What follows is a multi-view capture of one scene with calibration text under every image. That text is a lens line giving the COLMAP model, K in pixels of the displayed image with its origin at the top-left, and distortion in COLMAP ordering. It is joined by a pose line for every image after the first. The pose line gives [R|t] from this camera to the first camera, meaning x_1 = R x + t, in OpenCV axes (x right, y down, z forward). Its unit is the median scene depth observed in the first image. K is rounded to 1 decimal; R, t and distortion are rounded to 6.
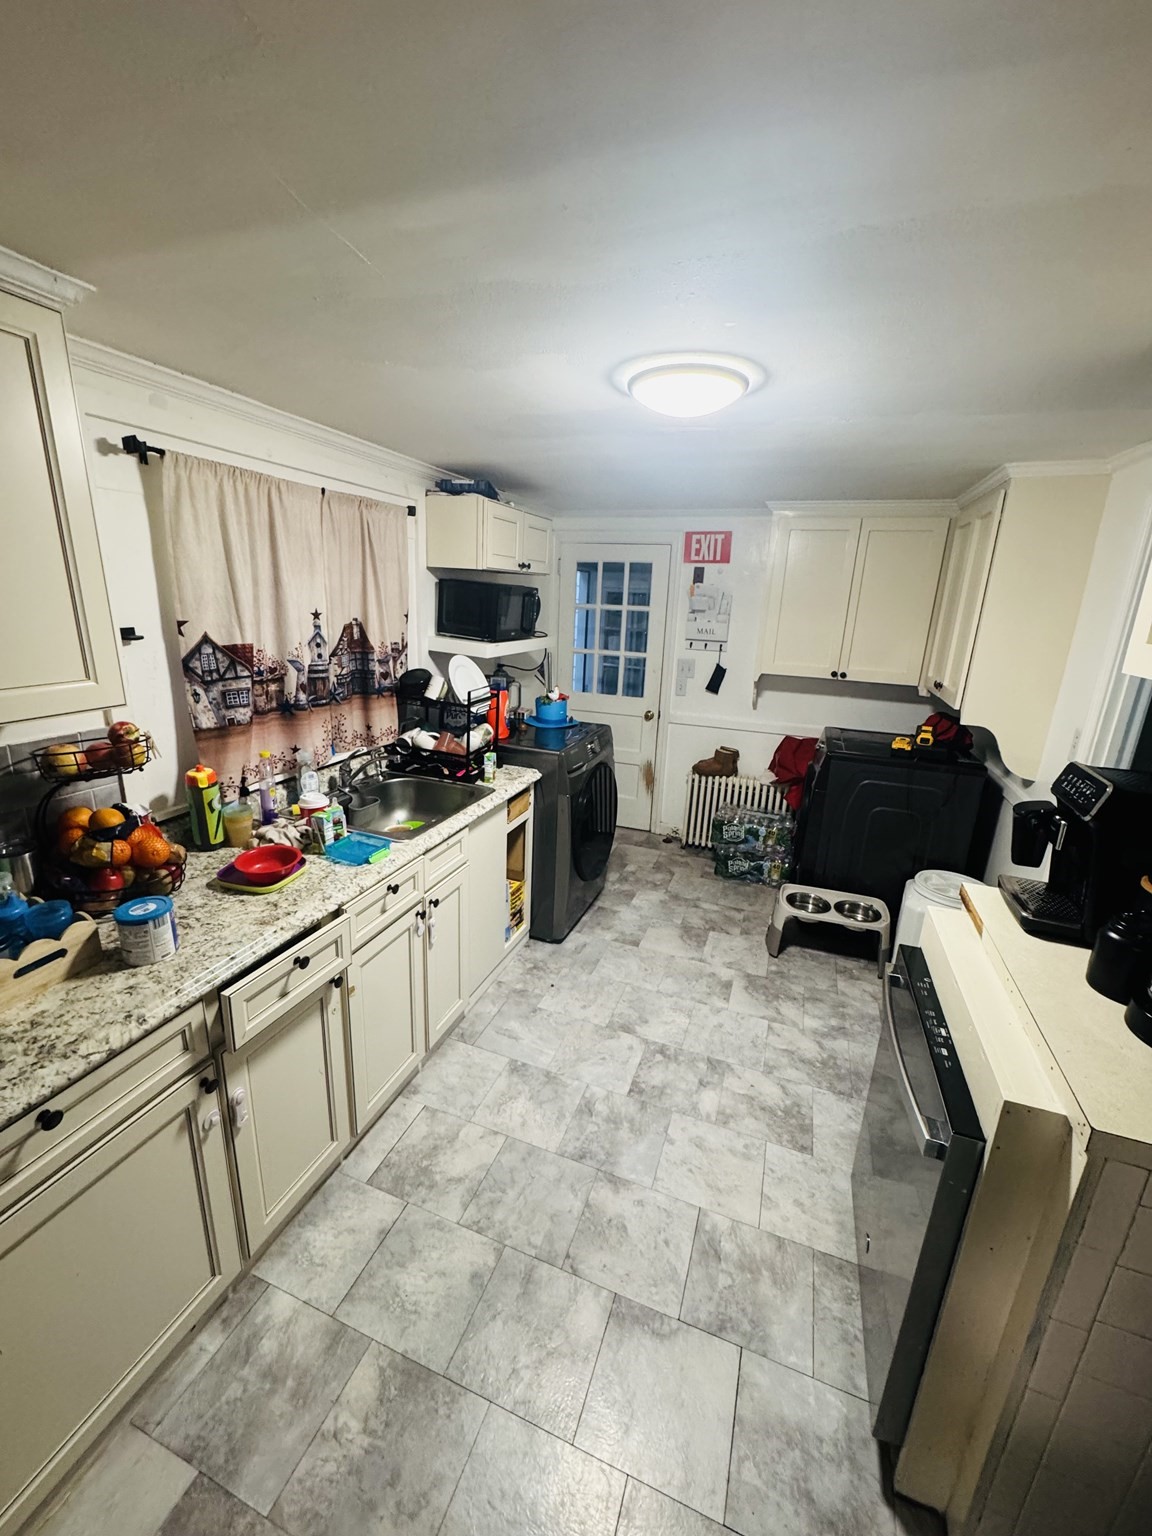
lens RADIAL K [[624.6, 0, 574.2], [0, 624.6, 771.0], [0, 0, 1]] dist [-0.001695, -0.000026]
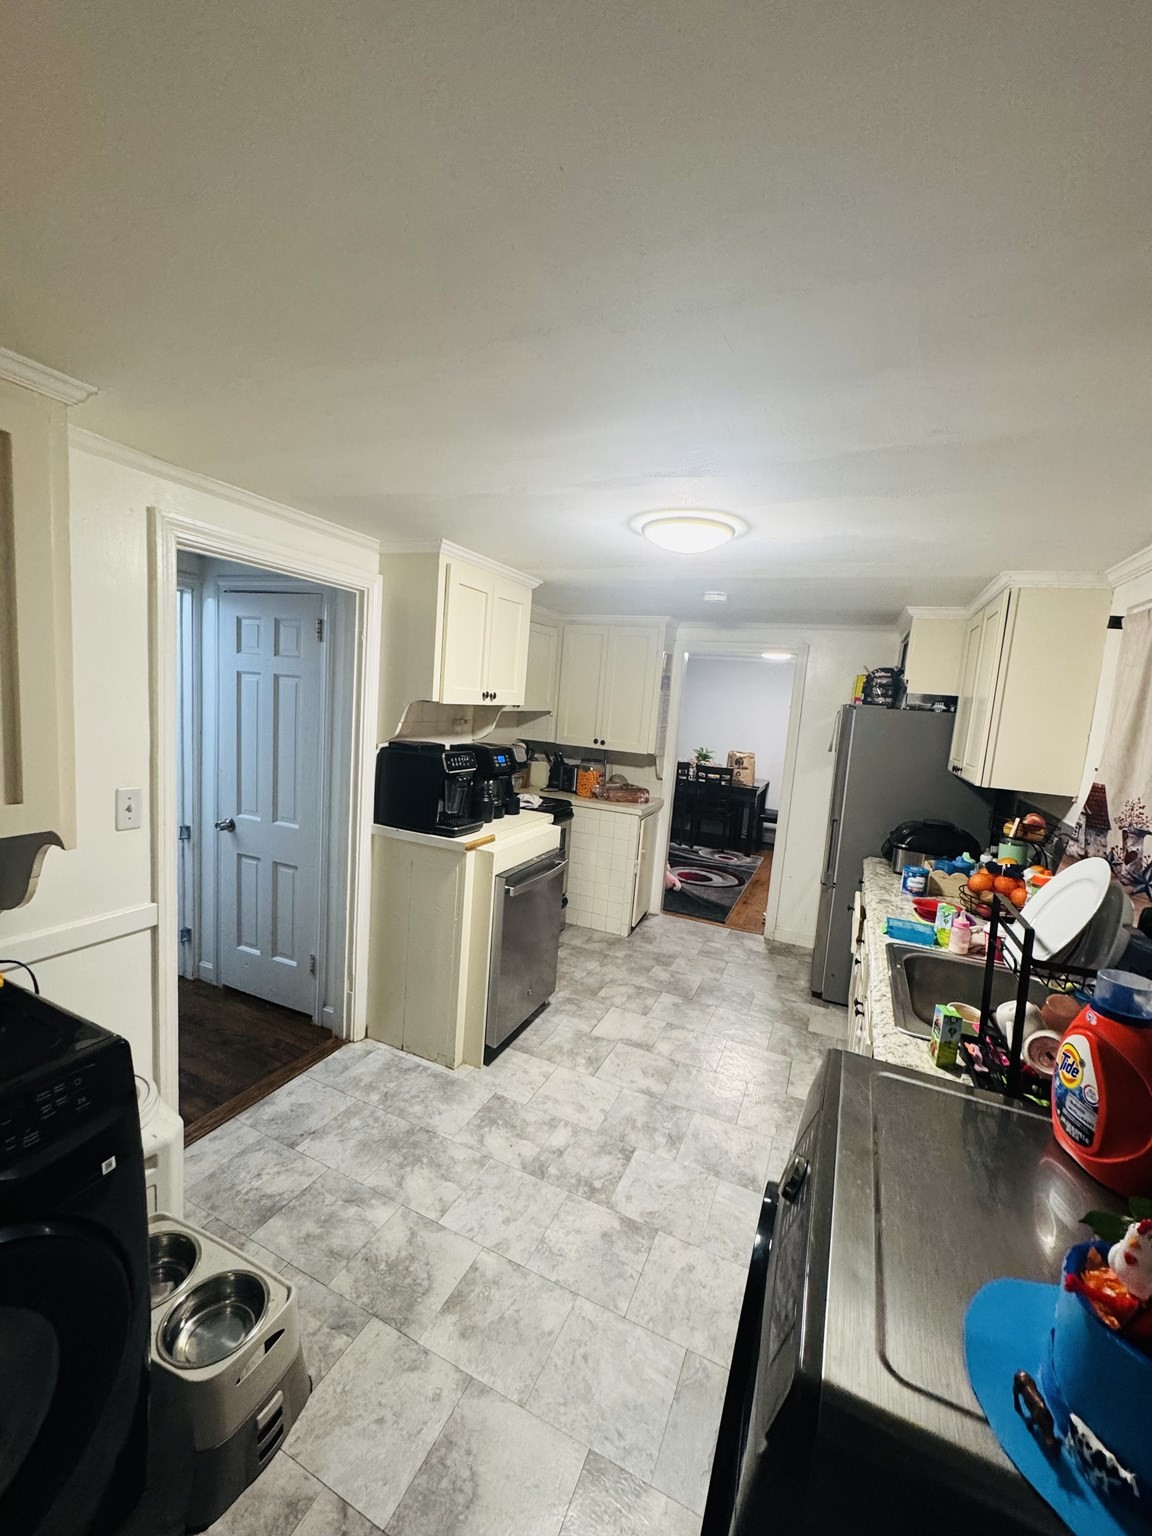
lens RADIAL K [[624.6, 0, 575.5], [0, 624.6, 768.2], [0, 0, 1]] dist [-0.001695, -0.000026]
pose [[-0.991195, -0.122409, 0.050479, 0.207517], [-0.093505, 0.917030, 0.387701, -0.458534], [-0.093749, 0.379567, -0.920402, 1.700657]]
